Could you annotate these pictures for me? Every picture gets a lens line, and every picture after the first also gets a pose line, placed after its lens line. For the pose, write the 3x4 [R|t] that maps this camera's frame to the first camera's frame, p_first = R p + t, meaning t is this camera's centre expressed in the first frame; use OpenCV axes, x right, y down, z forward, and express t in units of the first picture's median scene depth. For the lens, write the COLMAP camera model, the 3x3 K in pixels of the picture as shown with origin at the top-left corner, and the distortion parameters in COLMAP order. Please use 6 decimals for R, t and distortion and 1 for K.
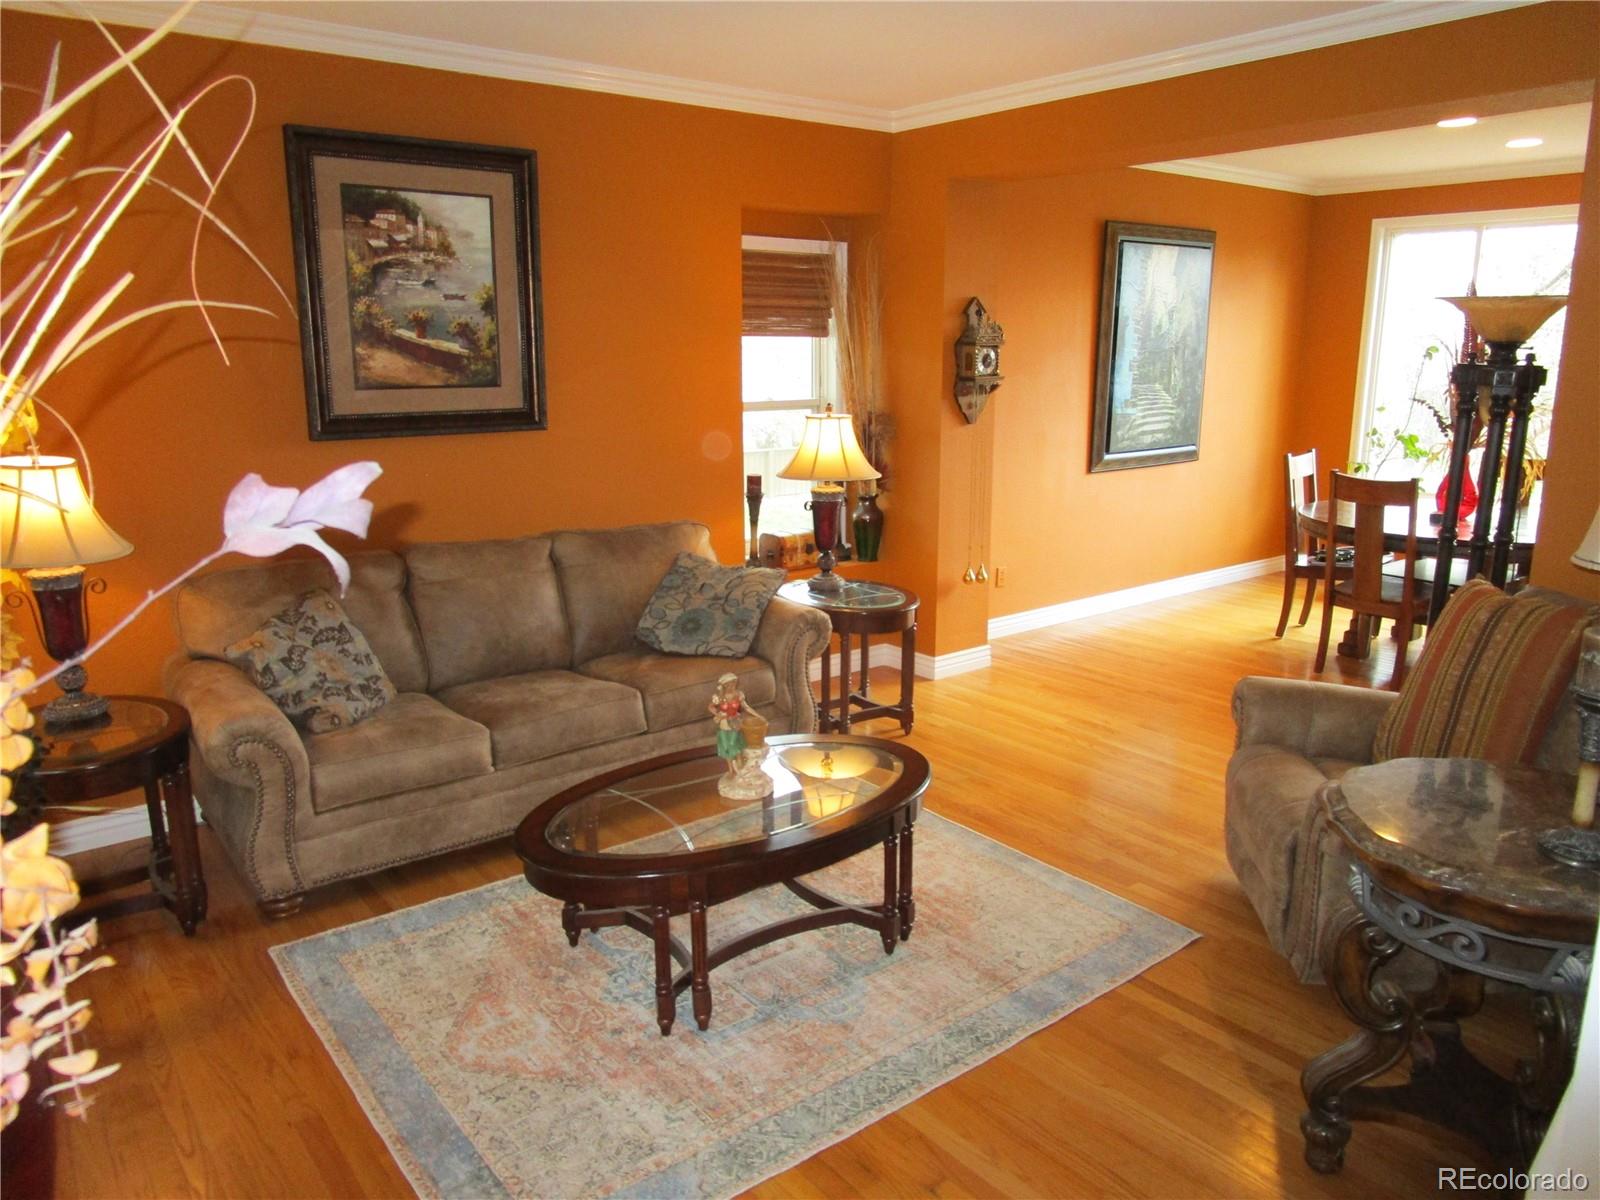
lens RADIAL K [[1166.8, 0, 803.3], [0, 1166.8, 595.9], [0, 0, 1]] dist [-0.011508, 0.001378]
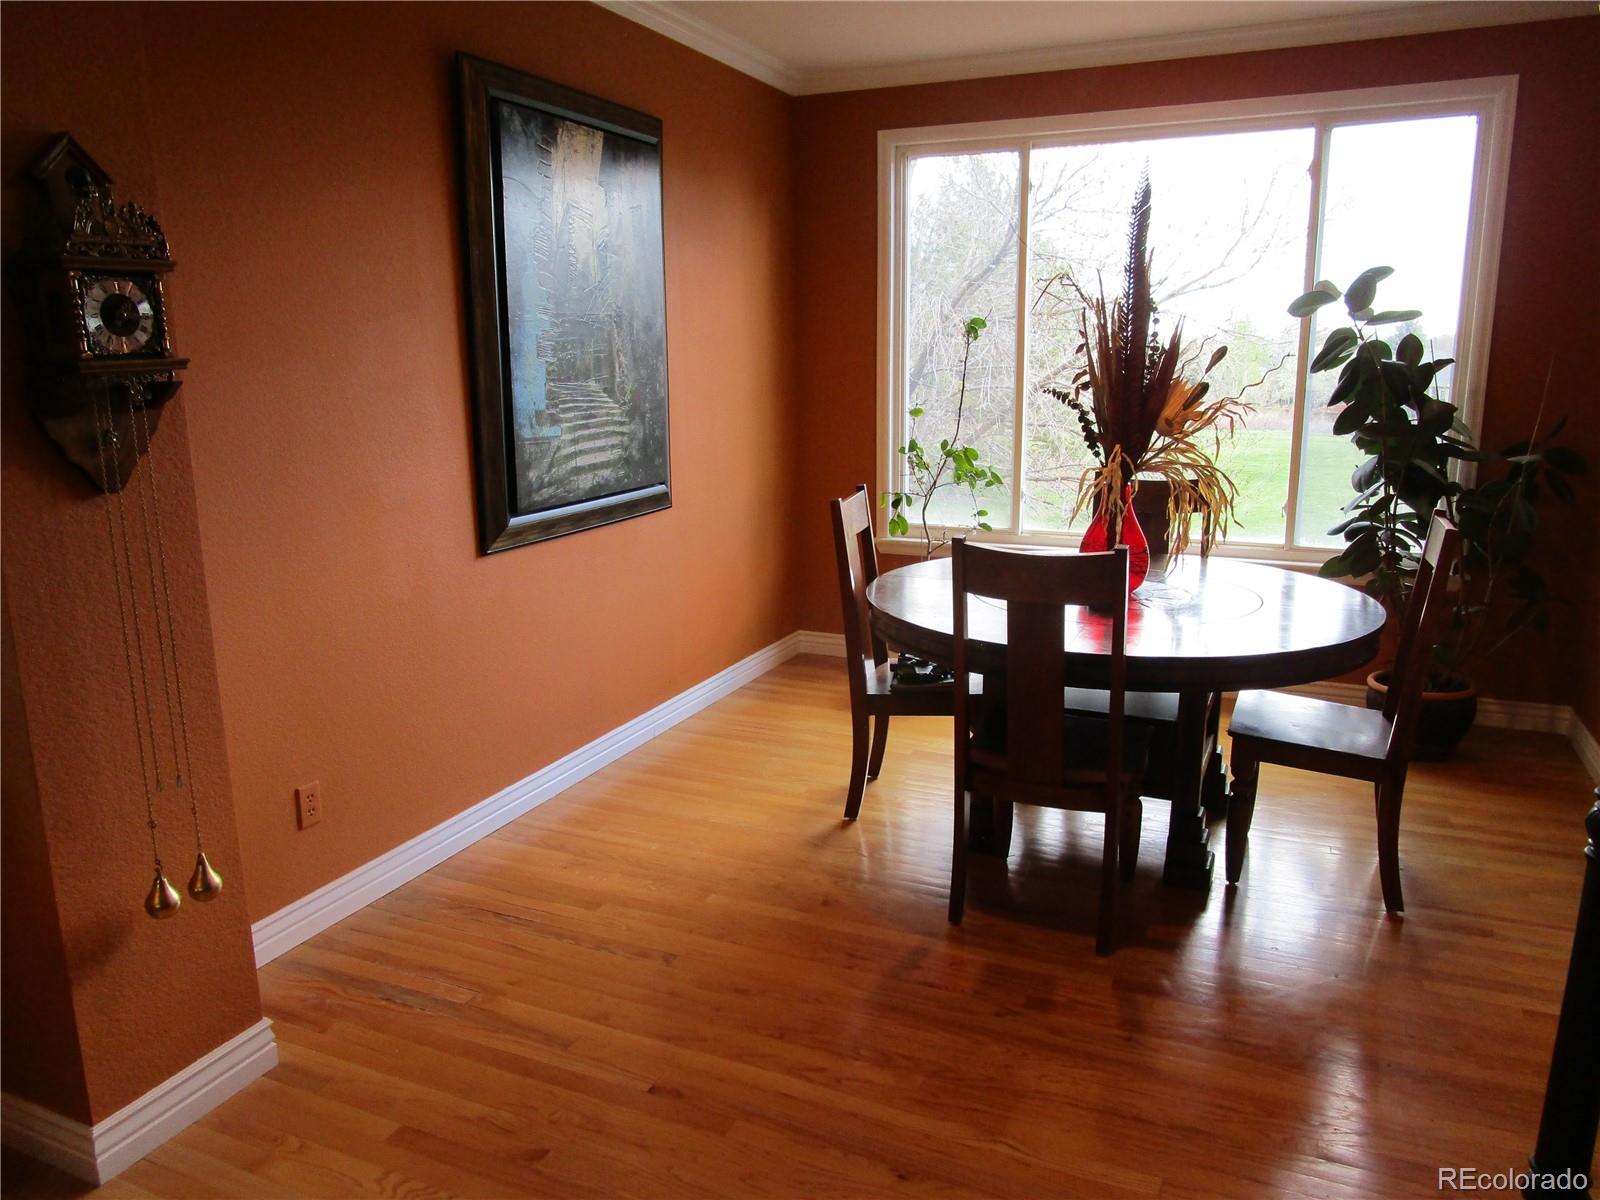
lens RADIAL K [[1166.8, 0, 799.0], [0, 1166.8, 595.0], [0, 0, 1]] dist [-0.011508, 0.001378]
pose [[0.891889, -0.102652, 0.440451, 0.139212], [0.107984, 0.994067, 0.013017, -0.078633], [-0.439174, 0.035952, 0.897682, 0.470349]]
